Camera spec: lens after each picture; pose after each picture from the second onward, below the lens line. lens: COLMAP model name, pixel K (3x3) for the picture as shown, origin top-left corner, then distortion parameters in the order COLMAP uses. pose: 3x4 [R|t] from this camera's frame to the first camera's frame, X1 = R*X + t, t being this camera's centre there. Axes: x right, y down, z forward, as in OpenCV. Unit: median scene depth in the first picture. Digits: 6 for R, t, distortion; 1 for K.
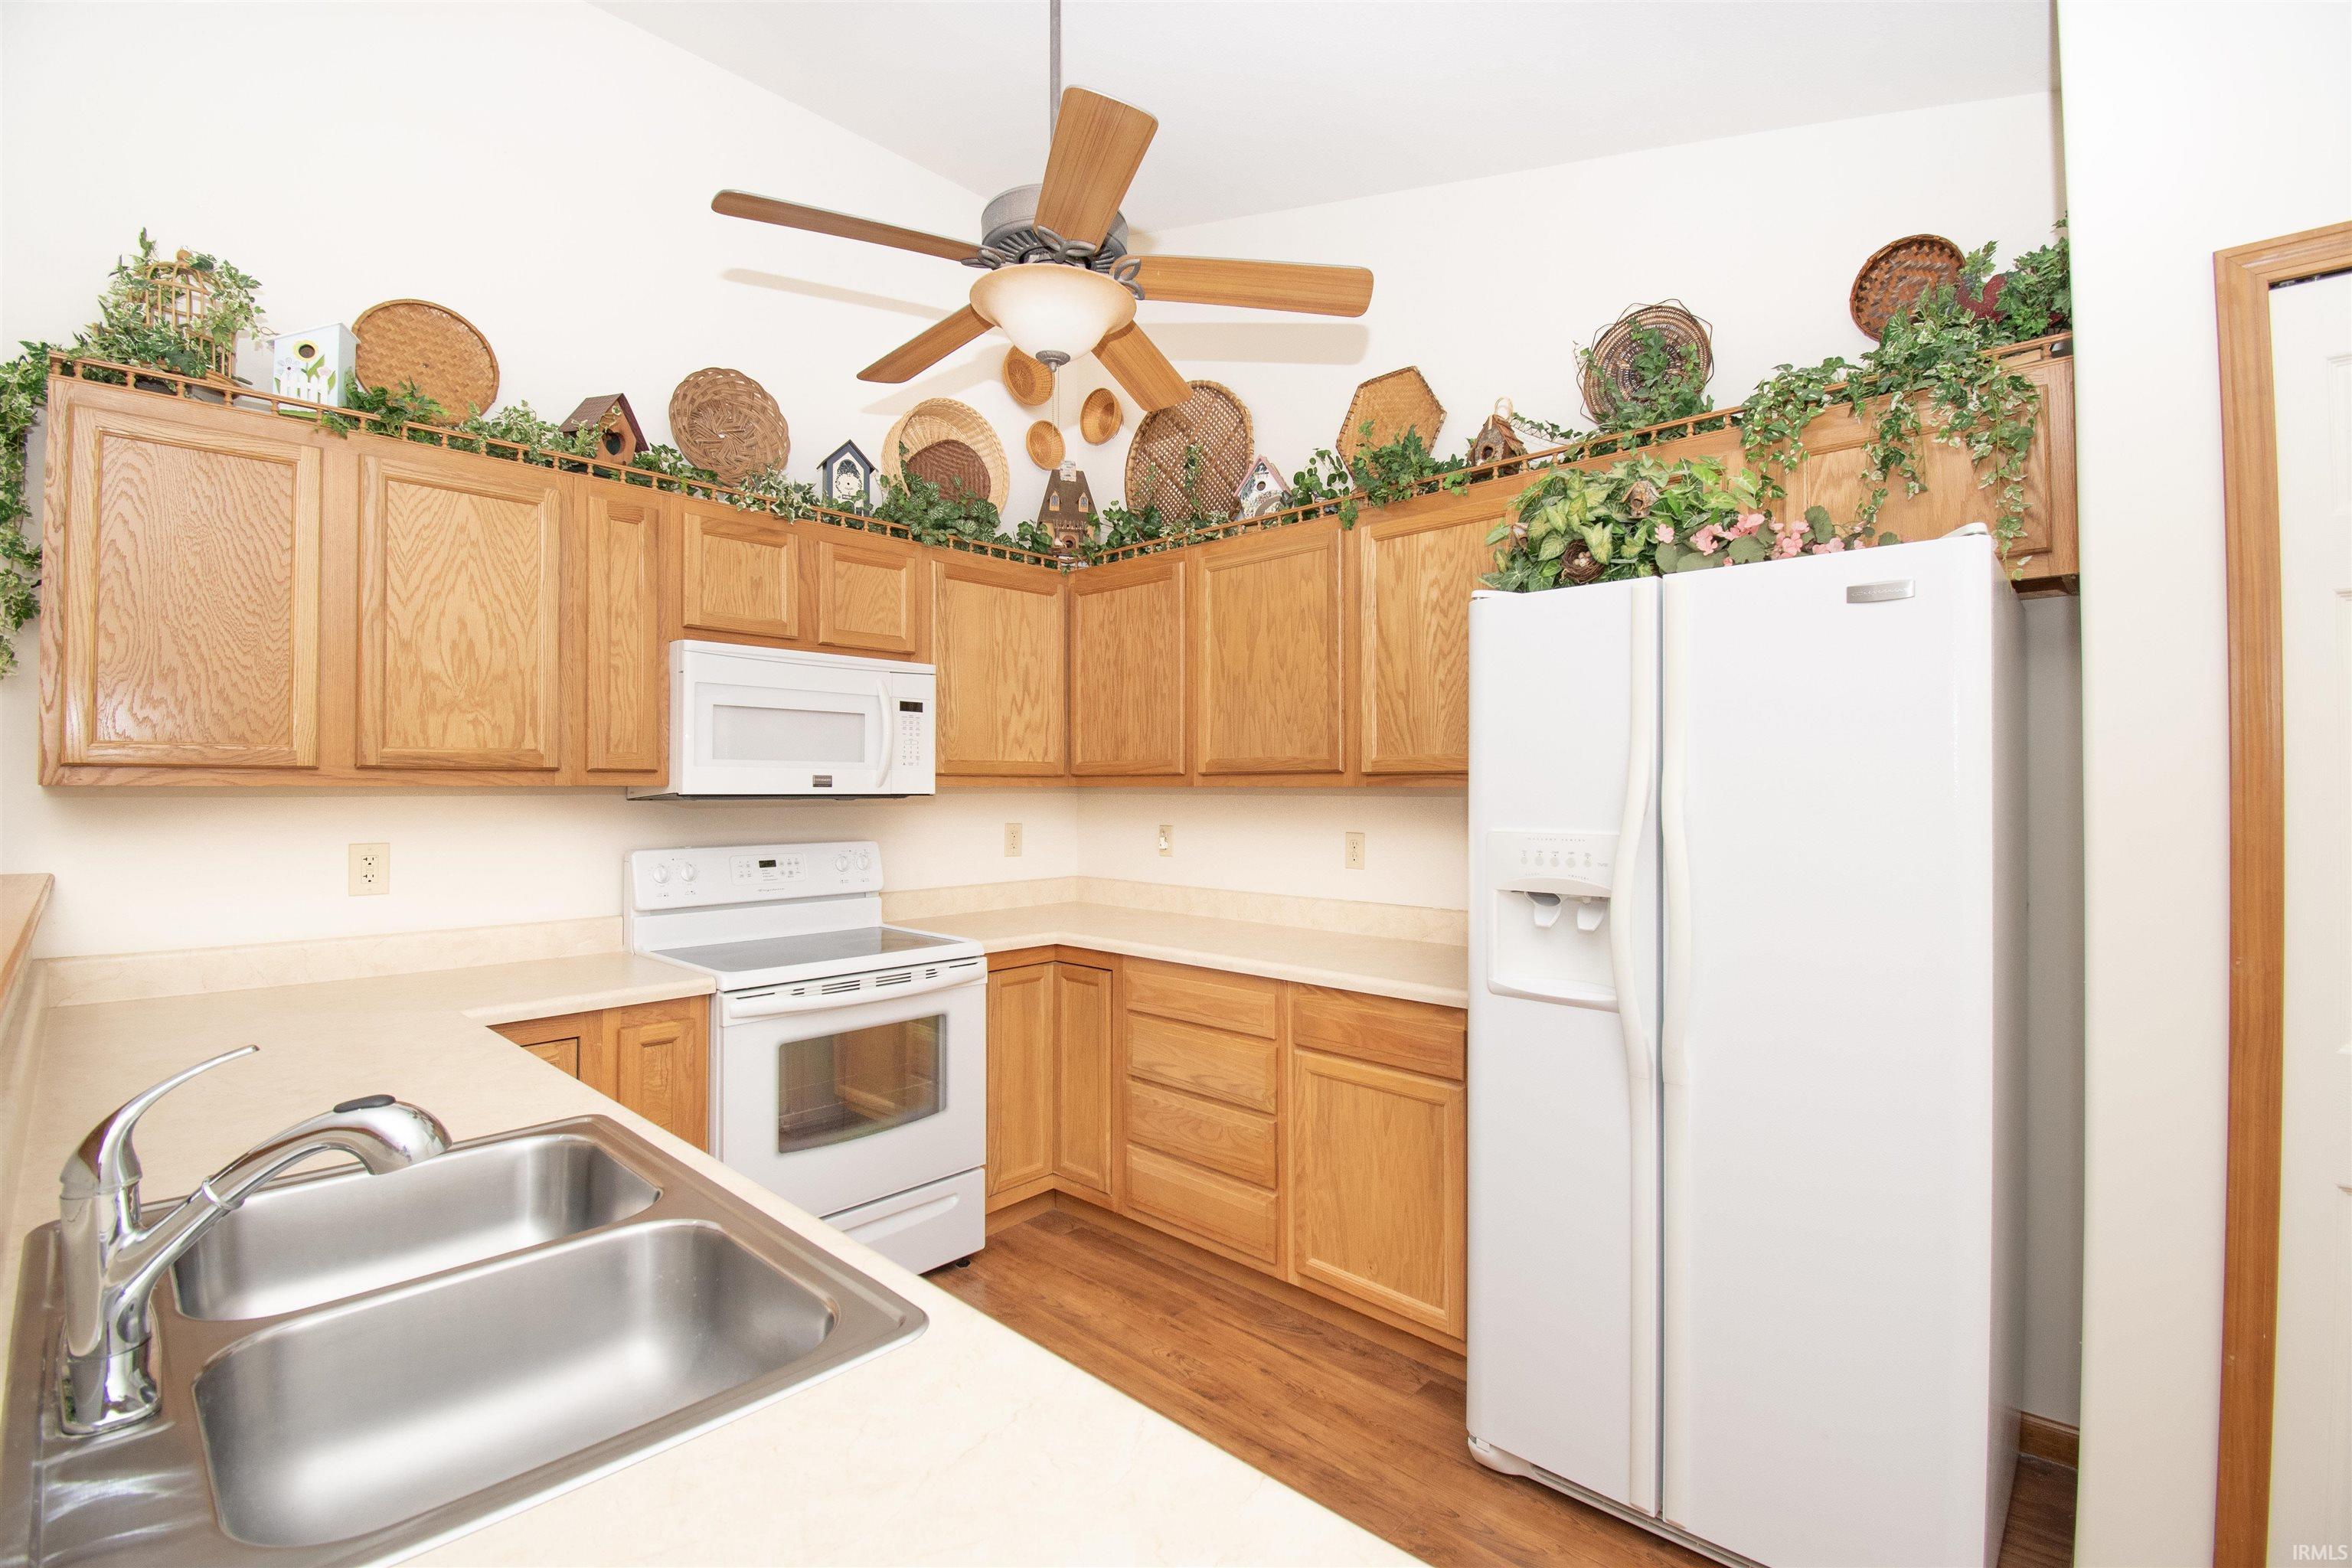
lens RADIAL K [[1037.5, 0, 1176.2], [0, 1037.5, 776.3], [0, 0, 1]] dist [0.019662, -0.025043]
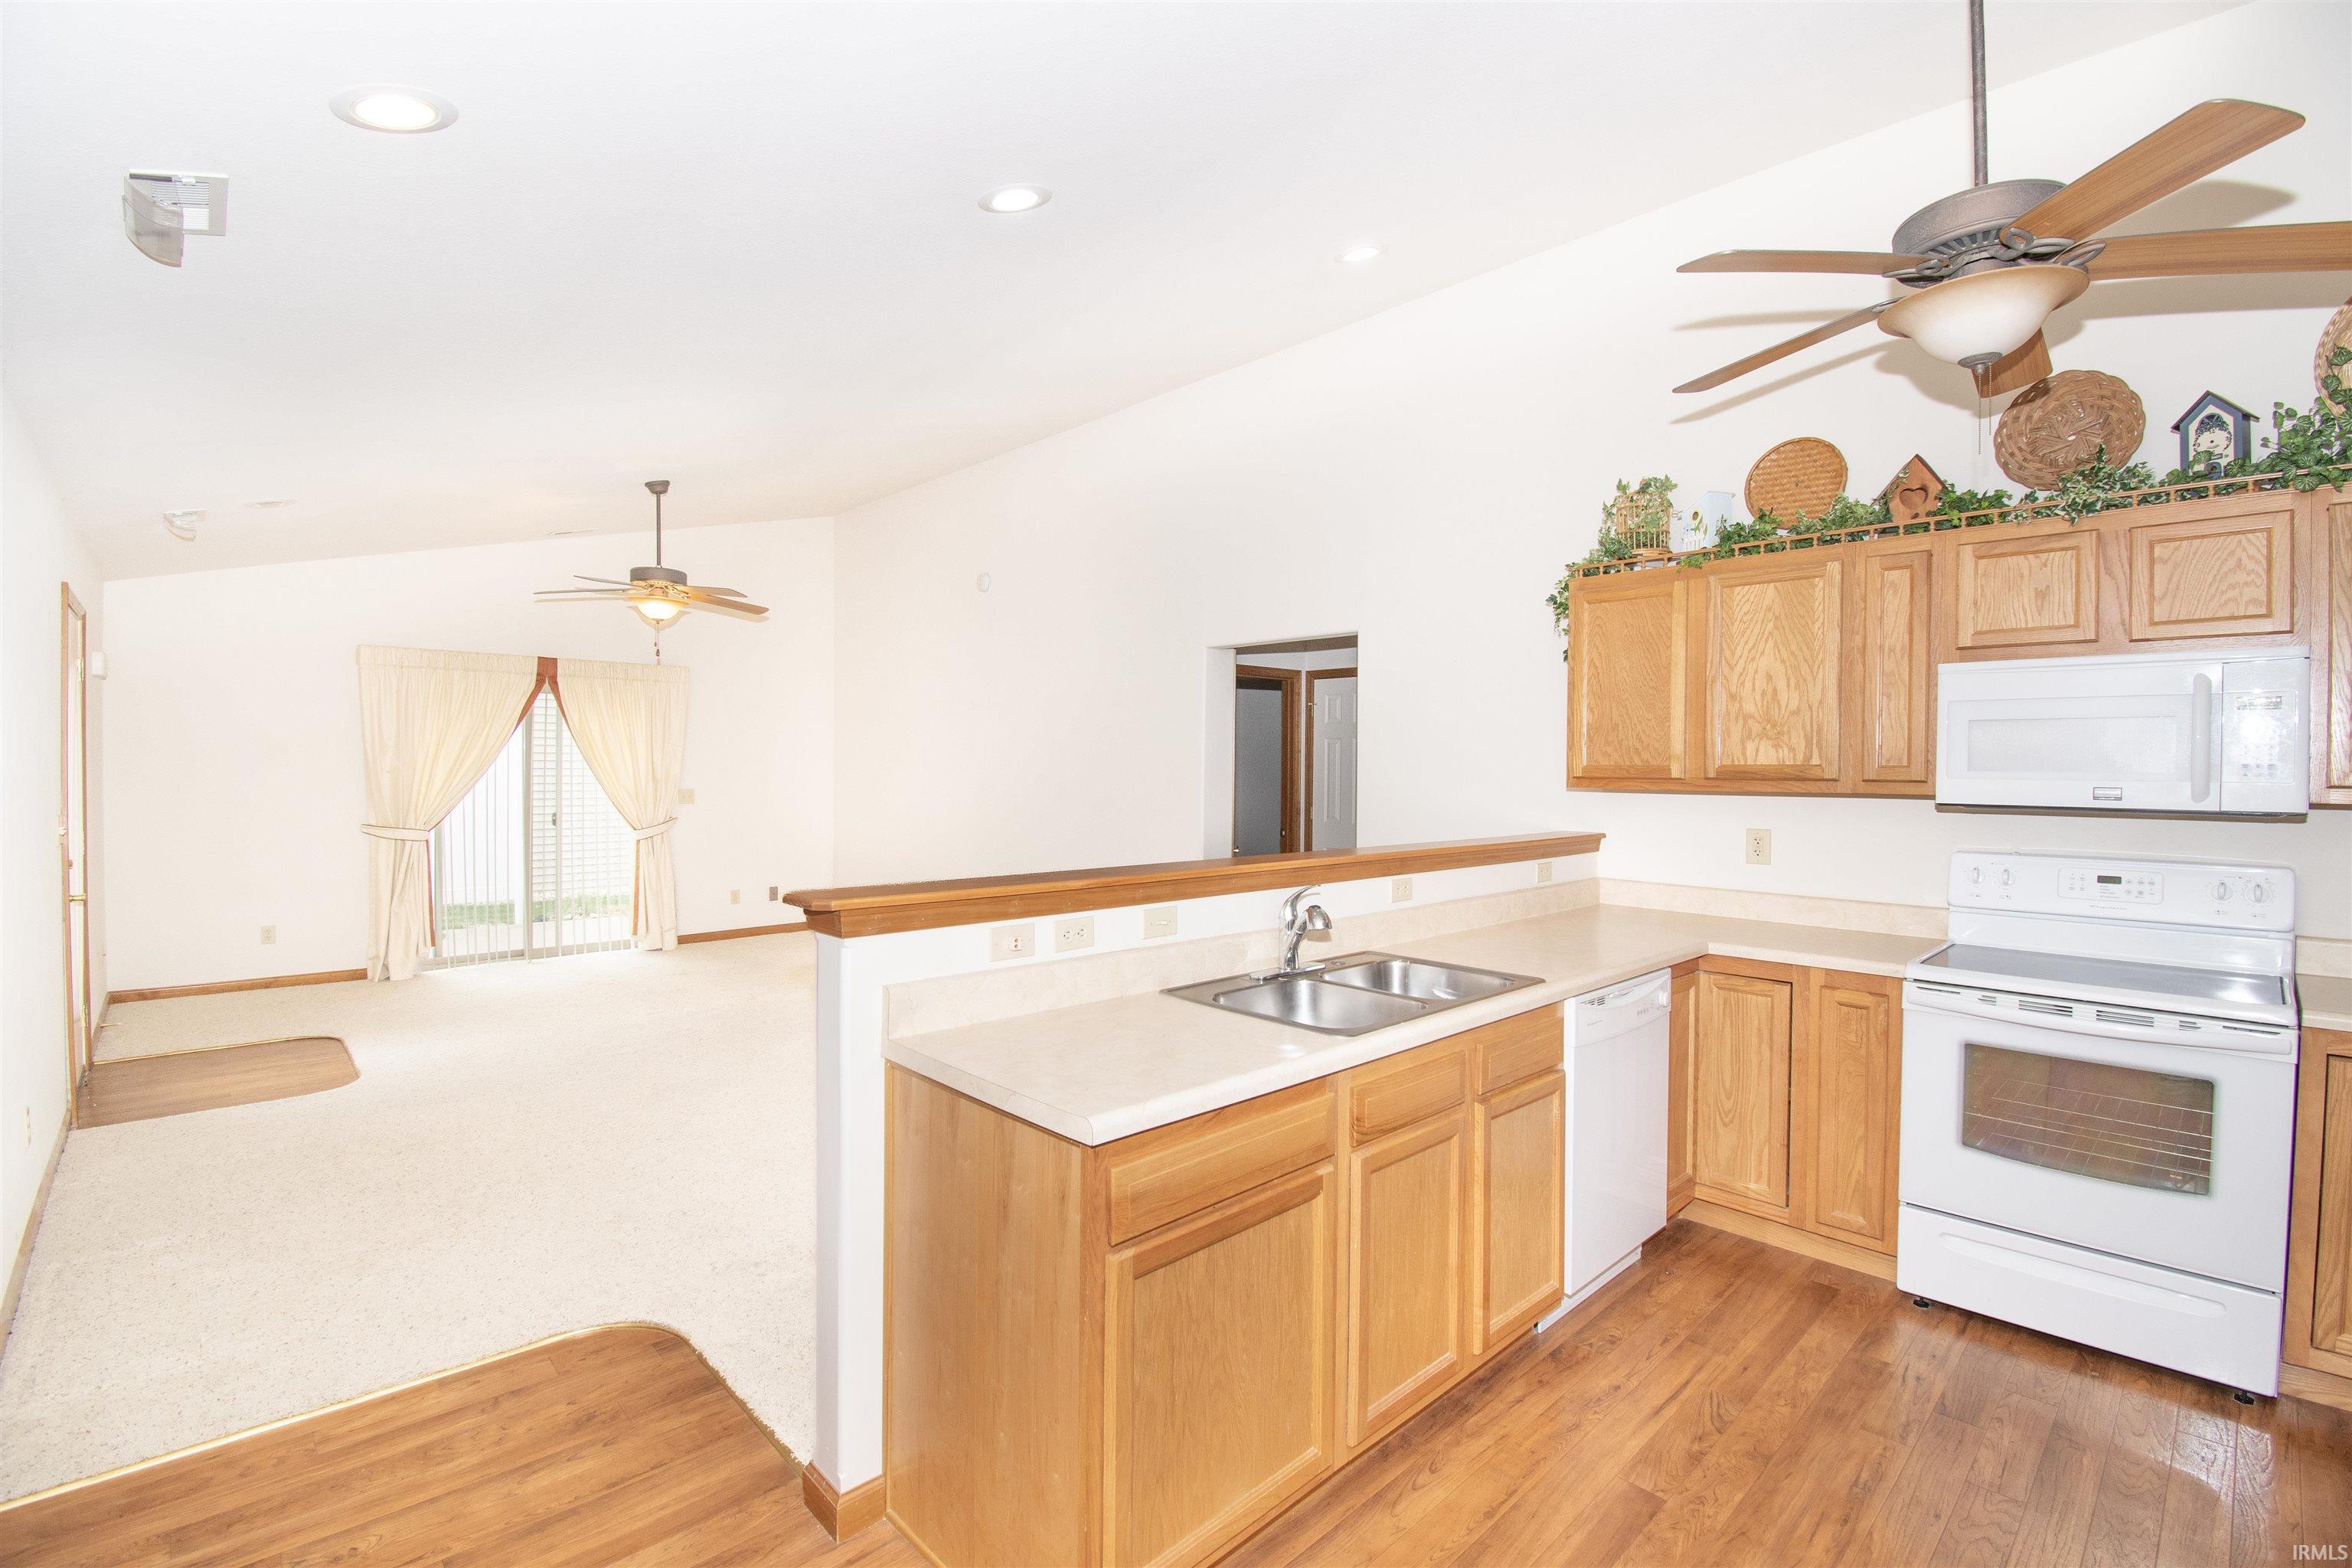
lens RADIAL K [[1037.5, 0, 1176.2], [0, 1037.5, 776.3], [0, 0, 1]] dist [0.019662, -0.025043]
pose [[-0.052798, 0.009622, -0.998559, 0.637912], [0.004528, 0.999946, 0.009396, -0.023974], [0.998595, -0.004025, -0.052839, 0.229252]]
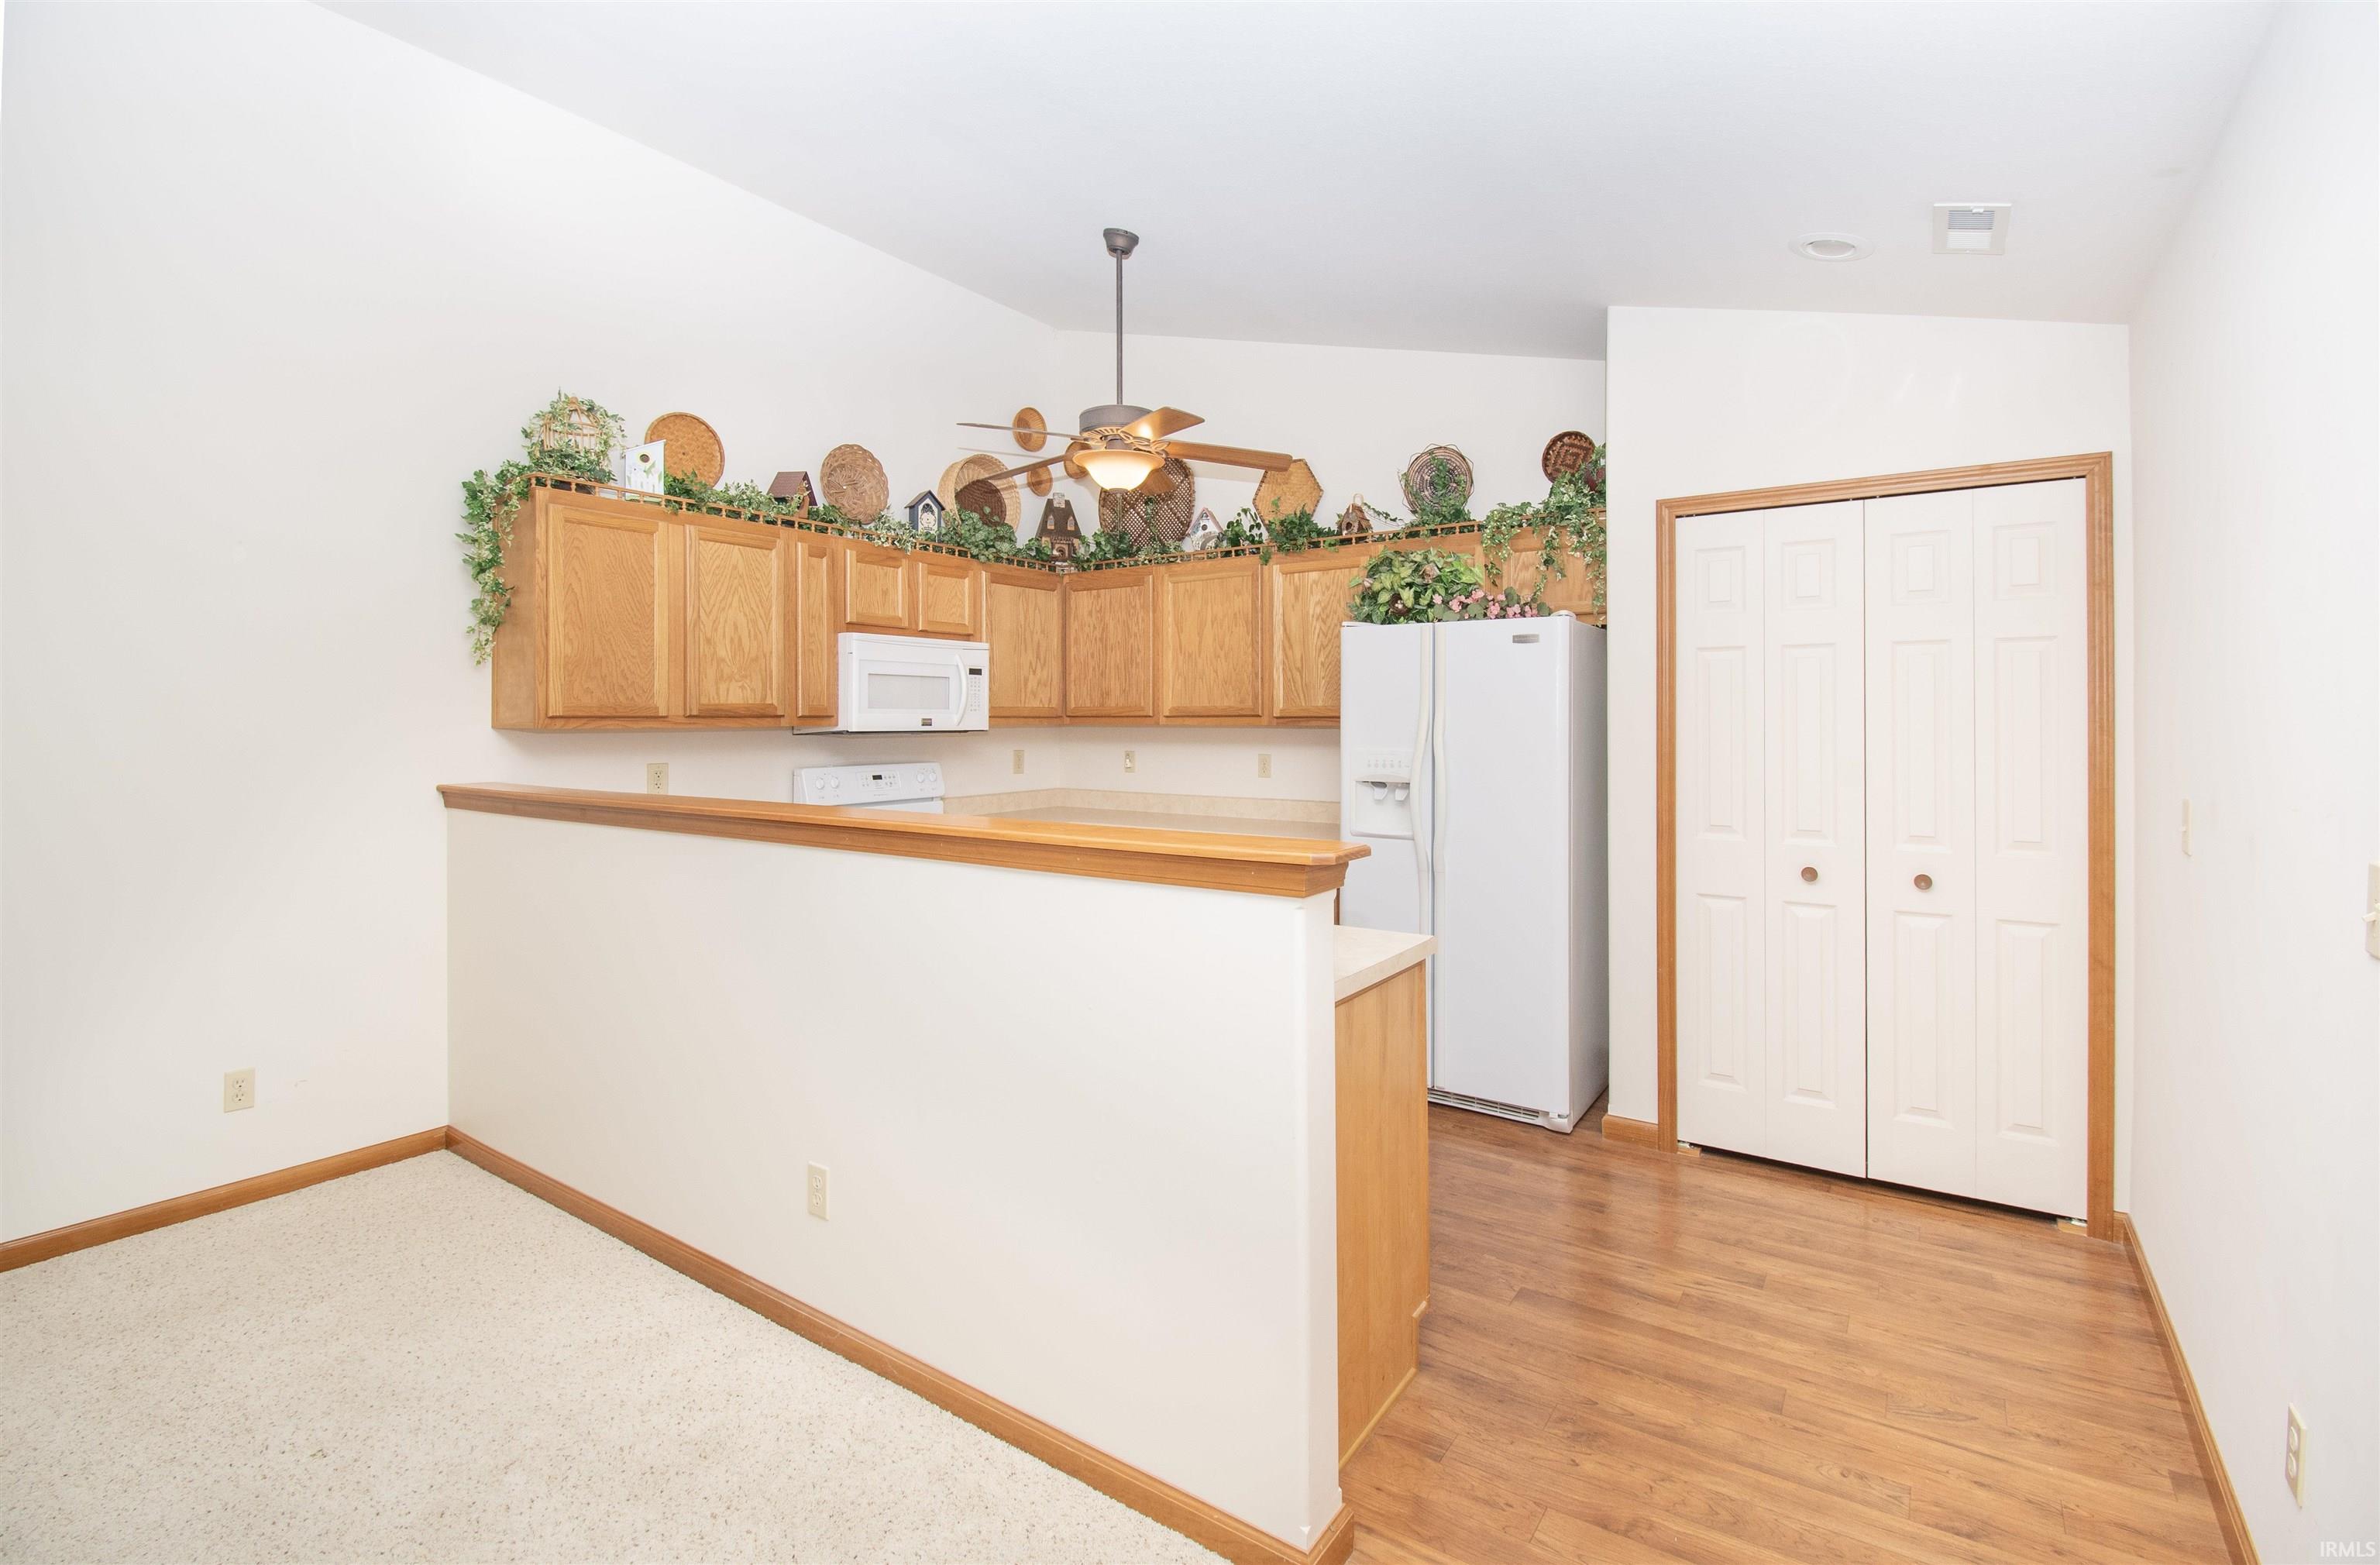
lens RADIAL K [[1064.1, 0, 1189.5], [0, 1064.1, 715.7], [0, 0, 1]] dist [-0.008779, -0.000426]
pose [[0.988135, -0.000627, 0.153584, -0.204061], [-0.000929, 0.999949, 0.010065, -0.021547], [-0.153583, -0.010088, 0.988084, -0.614856]]
